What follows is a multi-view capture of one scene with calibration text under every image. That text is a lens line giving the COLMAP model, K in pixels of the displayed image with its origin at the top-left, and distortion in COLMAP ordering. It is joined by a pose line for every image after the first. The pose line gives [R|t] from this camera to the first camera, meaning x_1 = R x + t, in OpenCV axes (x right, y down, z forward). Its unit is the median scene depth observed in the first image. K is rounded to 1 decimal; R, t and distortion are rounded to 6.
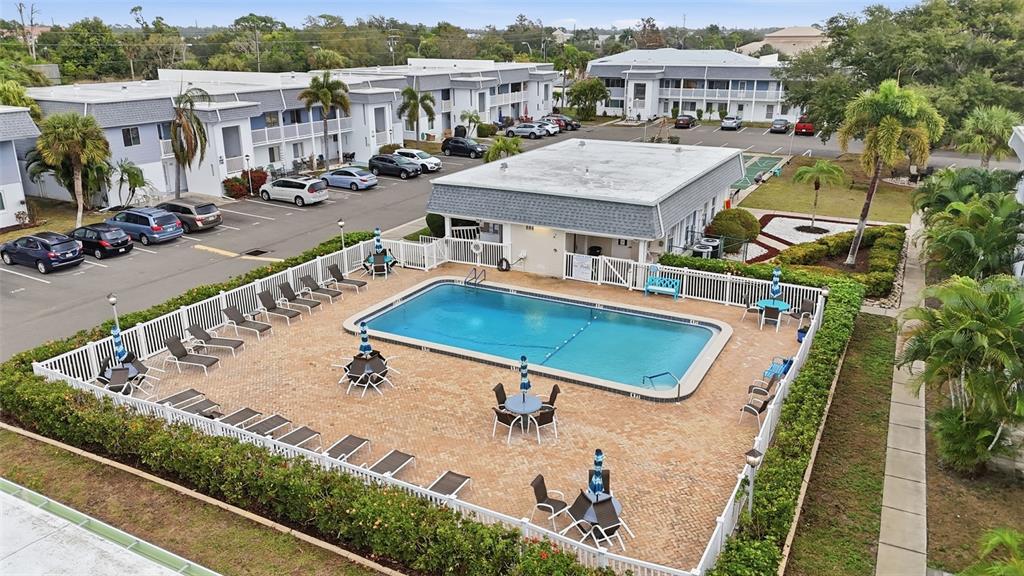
lens RADIAL K [[736.5, 0, 512.0], [0, 736.5, 288.0], [0, 0, 1]] dist [0.004711, -0.005613]
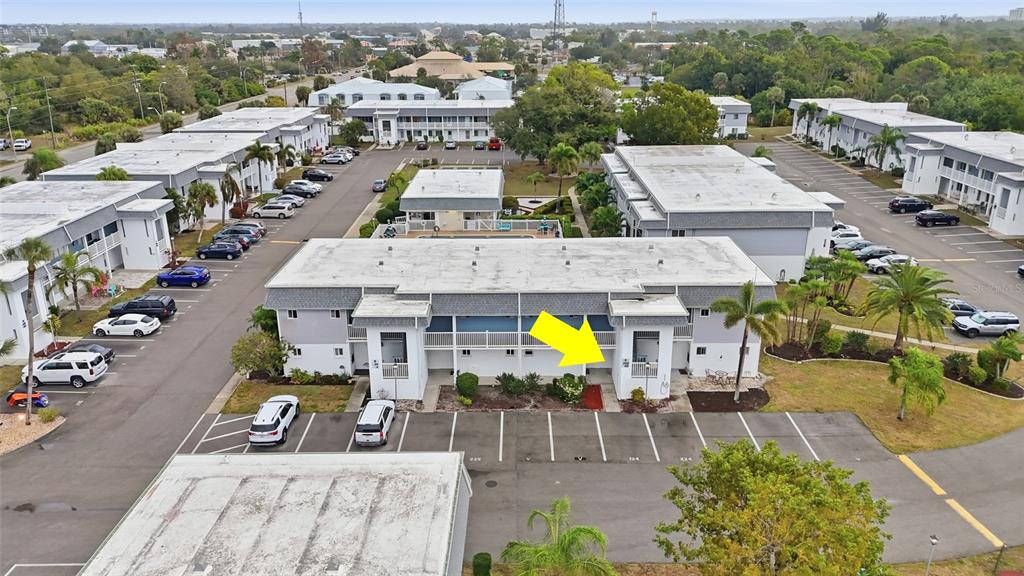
lens RADIAL K [[736.5, 0, 512.0], [0, 736.5, 288.0], [0, 0, 1]] dist [0.004711, -0.005613]
pose [[0.878565, -0.156858, 0.451131, -0.351638], [0.151290, 0.987292, 0.048648, 0.030935], [-0.453029, 0.025511, 0.891131, -0.486419]]
